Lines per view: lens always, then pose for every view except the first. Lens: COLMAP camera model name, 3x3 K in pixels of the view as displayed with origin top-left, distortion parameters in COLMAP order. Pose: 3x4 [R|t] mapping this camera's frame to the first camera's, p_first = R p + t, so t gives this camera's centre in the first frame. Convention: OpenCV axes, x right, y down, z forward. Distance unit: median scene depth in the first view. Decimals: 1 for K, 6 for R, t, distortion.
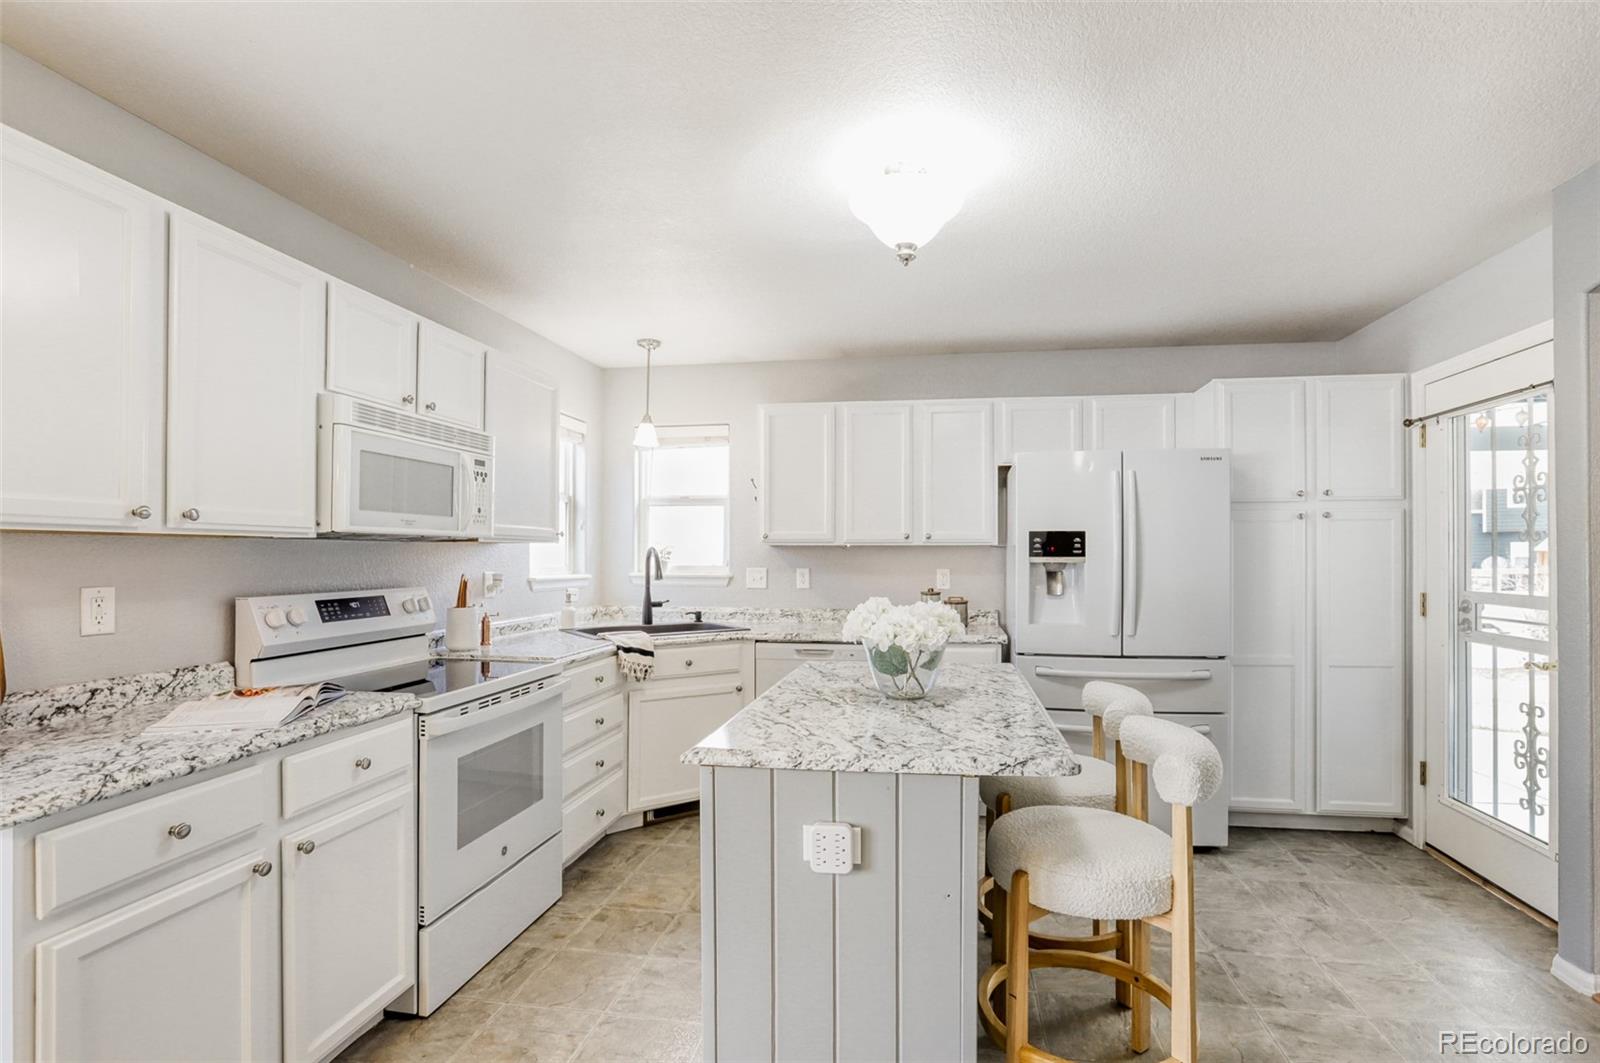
lens RADIAL K [[758.7, 0, 835.1], [0, 758.7, 554.9], [0, 0, 1]] dist [-0.040000, 0.018769]
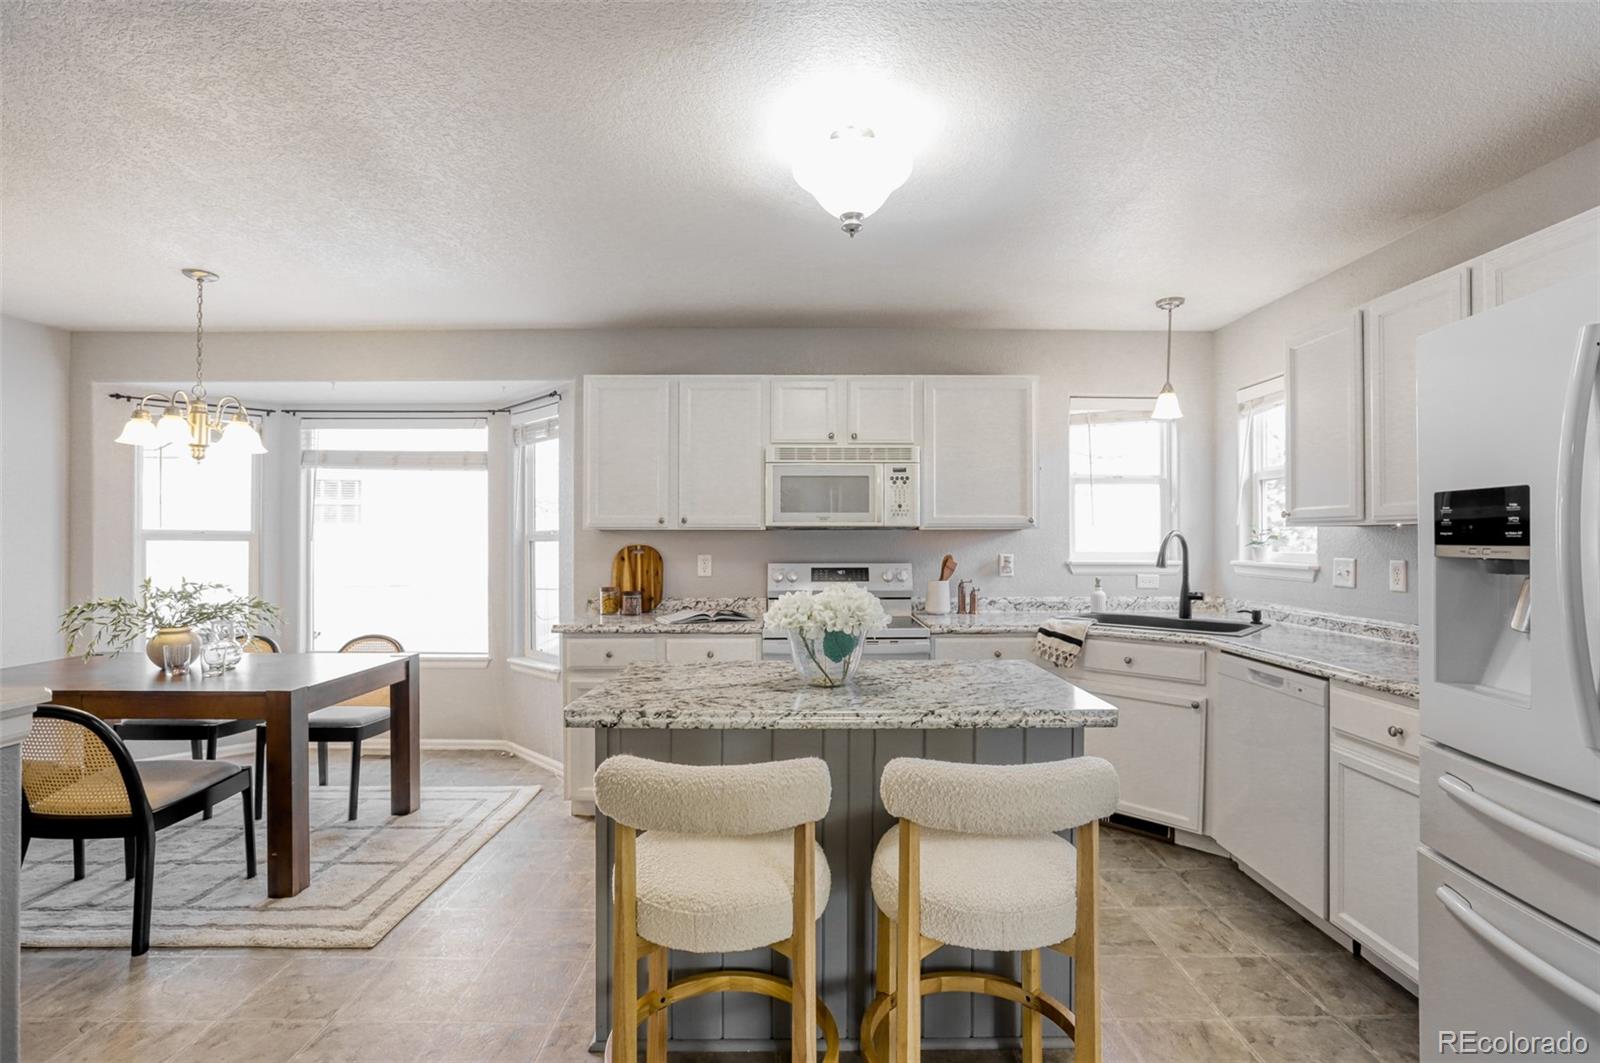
lens RADIAL K [[758.7, 0, 797.5], [0, 758.7, 539.6], [0, 0, 1]] dist [-0.040000, 0.018769]
pose [[0.134863, 0.001027, -0.990864, 0.690228], [0.000022, 0.999999, 0.001039, -0.001300], [0.990864, -0.000162, 0.134863, 0.537586]]
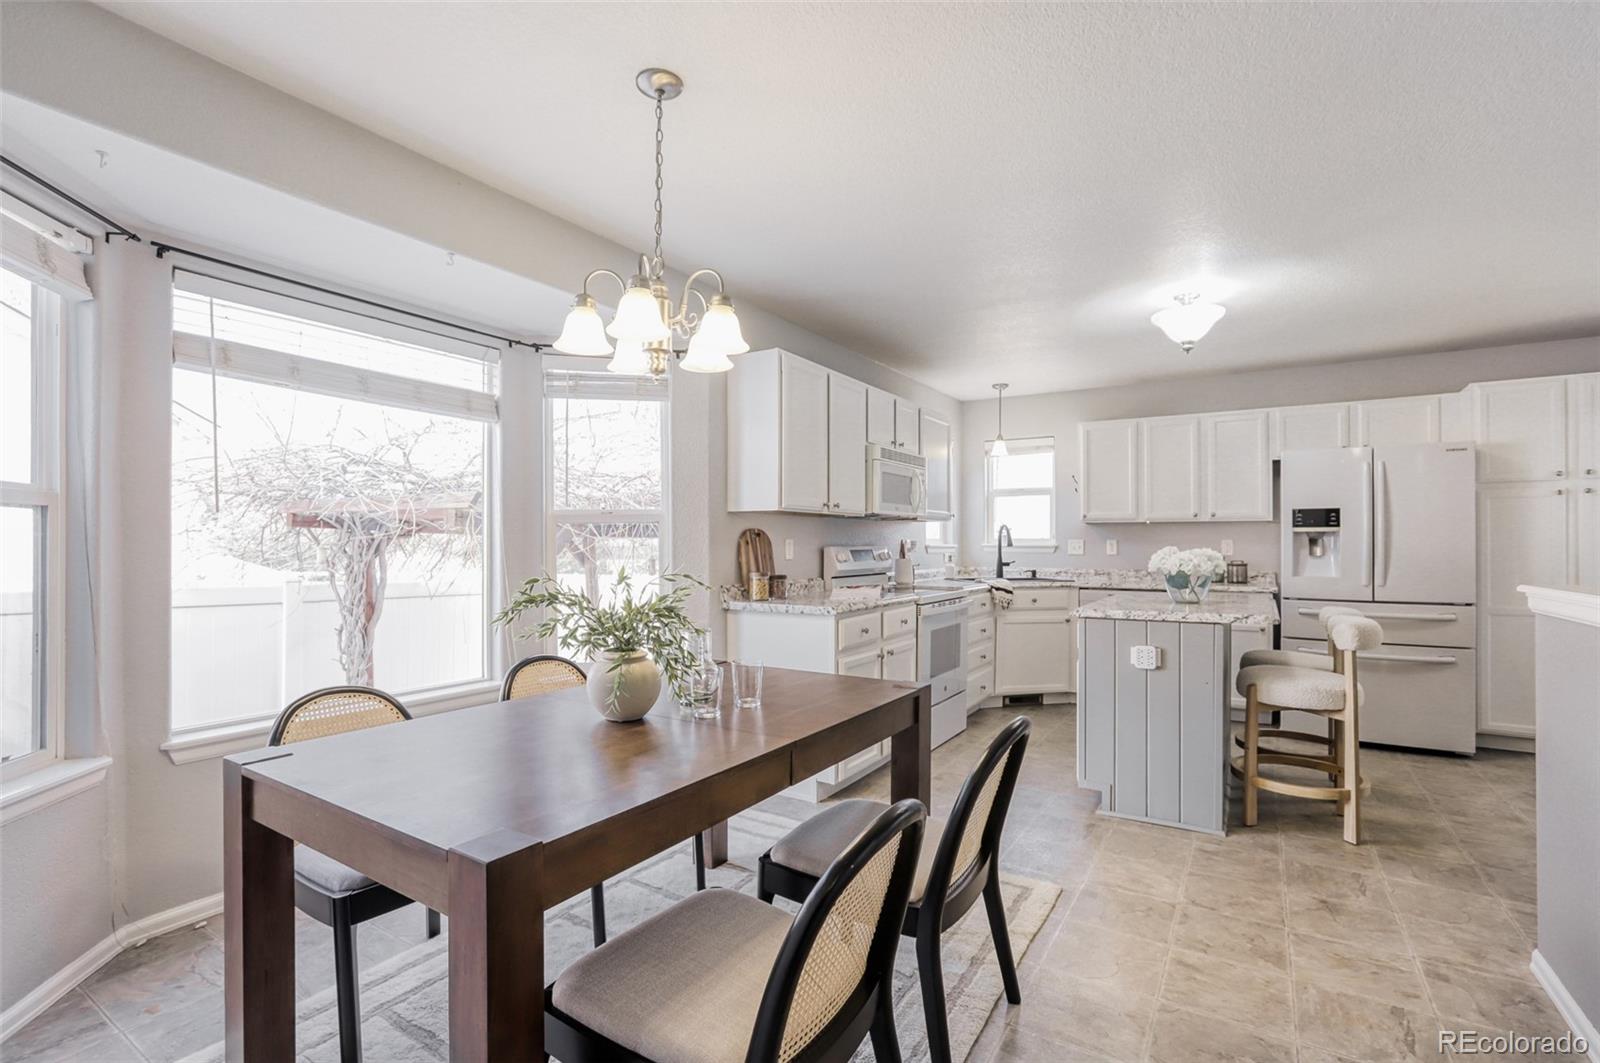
lens RADIAL K [[758.7, 0, 798.5], [0, 758.7, 535.0], [0, 0, 1]] dist [-0.040000, 0.018769]
pose [[0.917382, -0.004083, -0.397986, -0.026617], [-0.000213, 0.999942, -0.010748, 0.031611], [0.398007, 0.009944, 0.917329, -0.615125]]
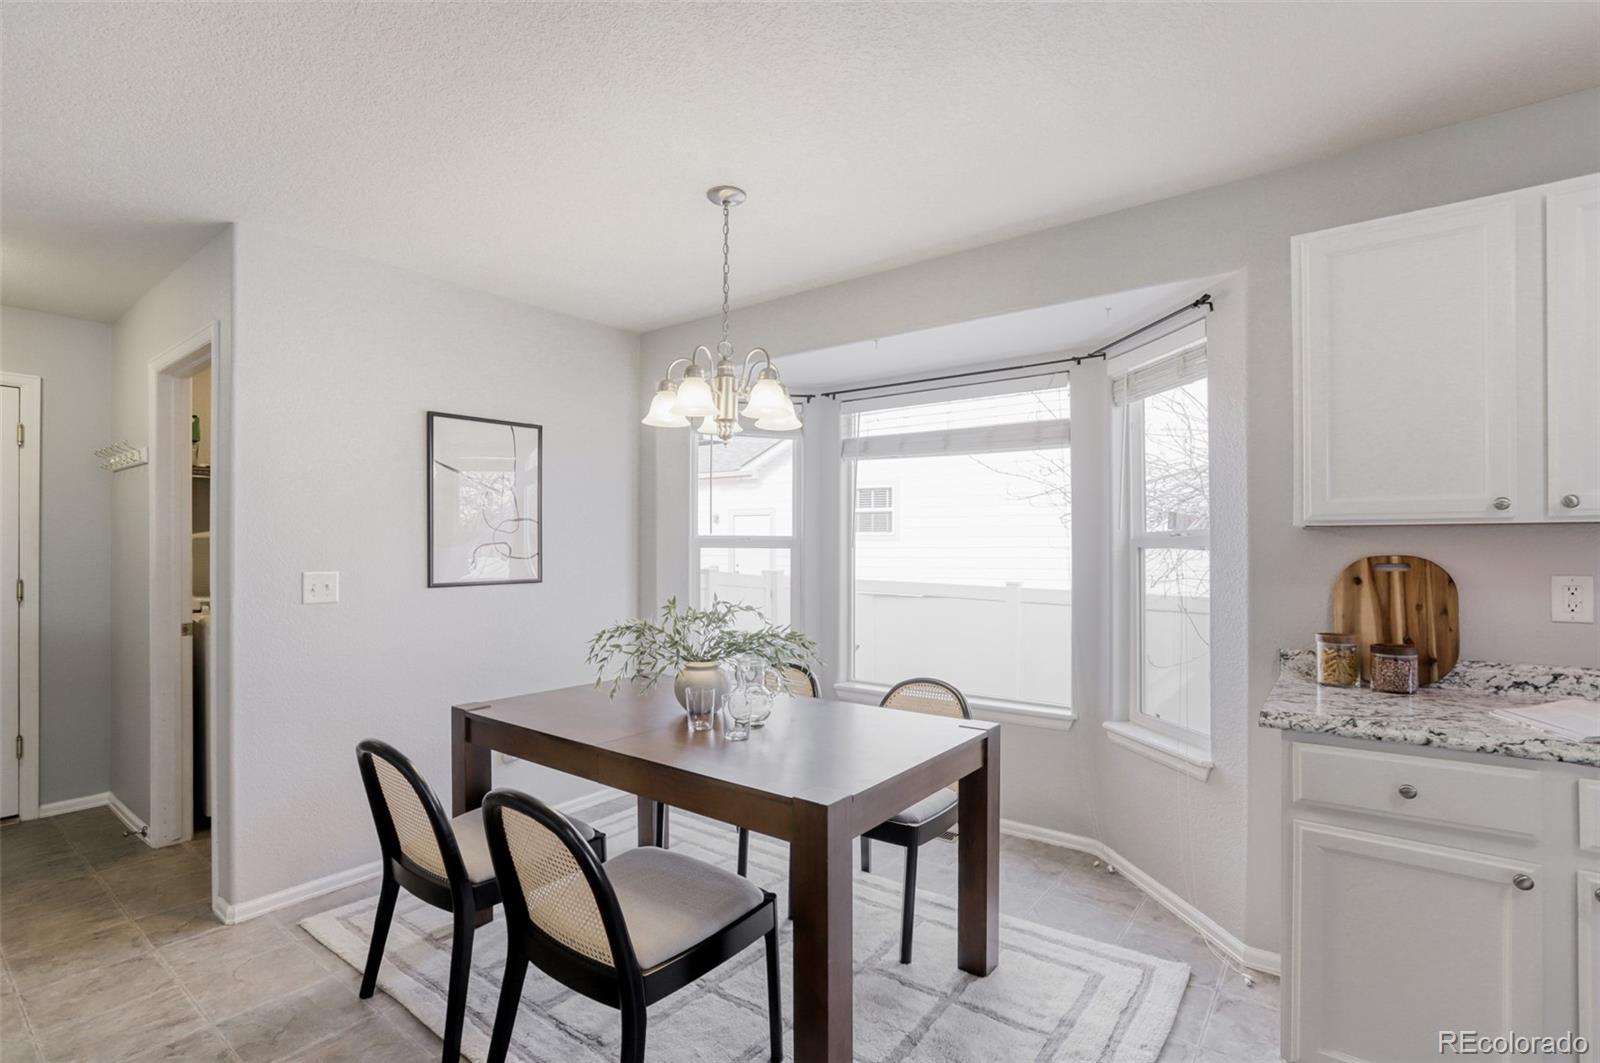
lens RADIAL K [[758.7, 0, 799.3], [0, 758.7, 535.1], [0, 0, 1]] dist [-0.040000, 0.018769]
pose [[-0.484546, -0.011726, -0.874687, 0.230768], [0.002764, 0.999885, -0.014936, -0.000023], [0.874762, -0.009655, -0.484457, 0.314110]]
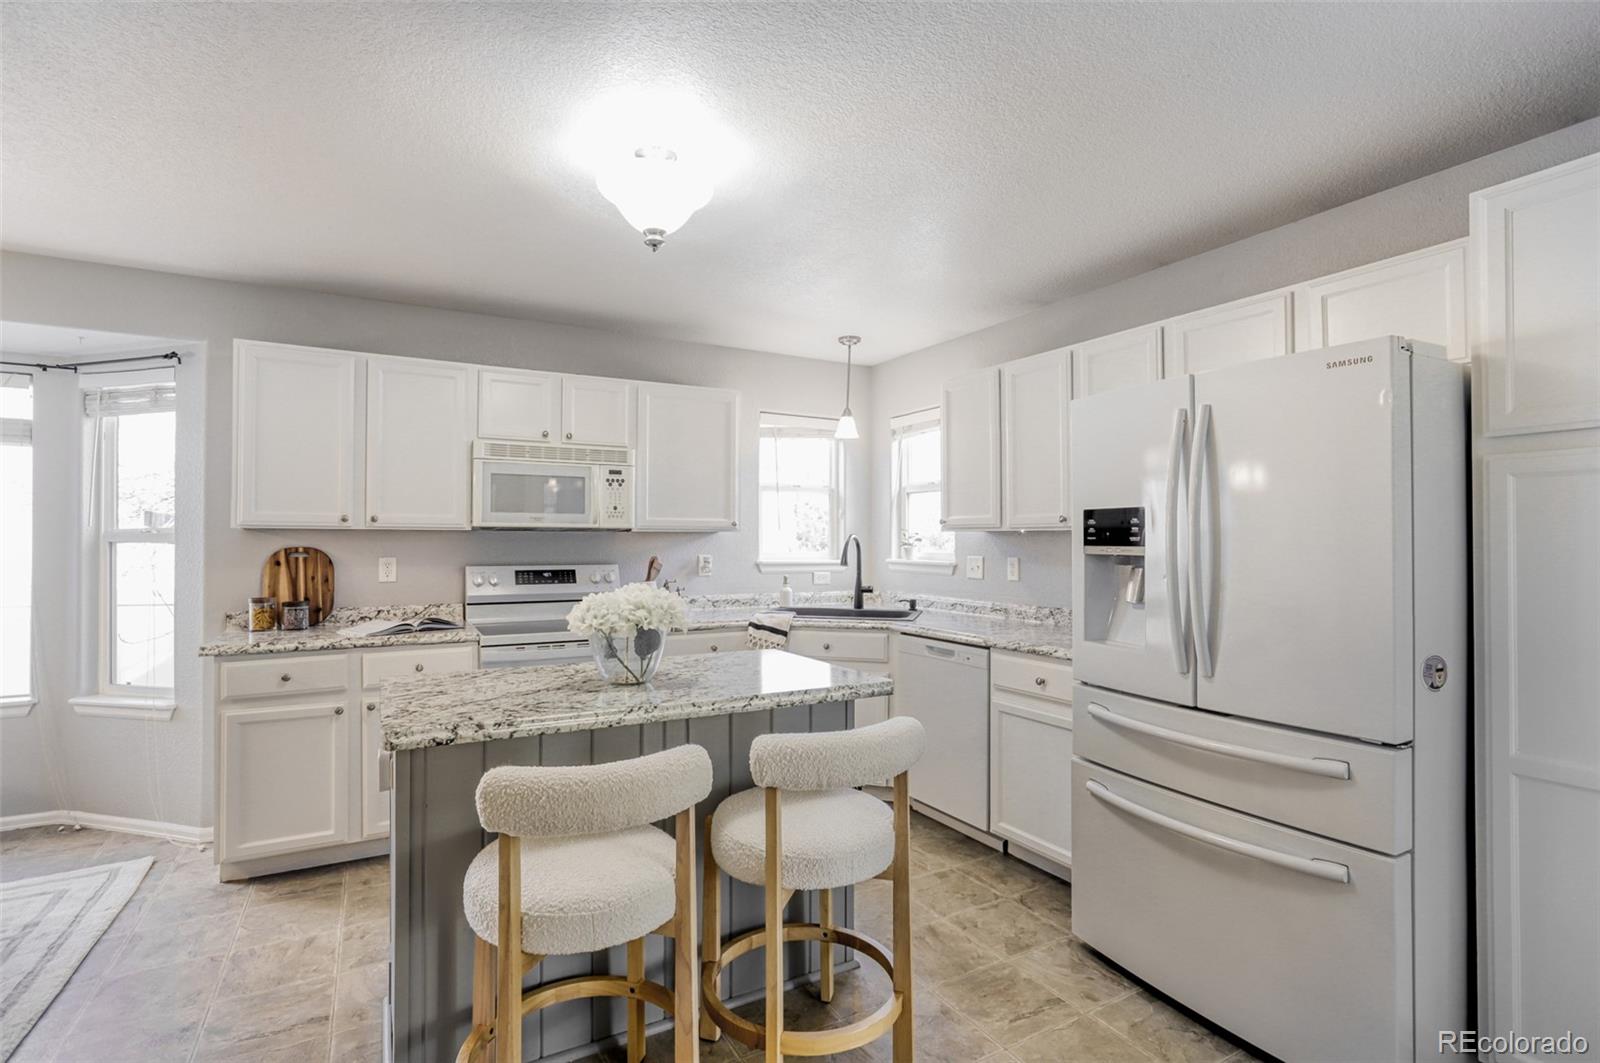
lens RADIAL K [[772.7, 0, 800.9], [0, 772.7, 537.7], [0, 0, 1]] dist [-0.033109, 0.012149]
pose [[0.604493, -0.001444, -0.796609, 0.681668], [-0.002559, 0.999990, -0.003755, -0.001779], [0.796606, 0.004309, 0.604484, 0.362993]]
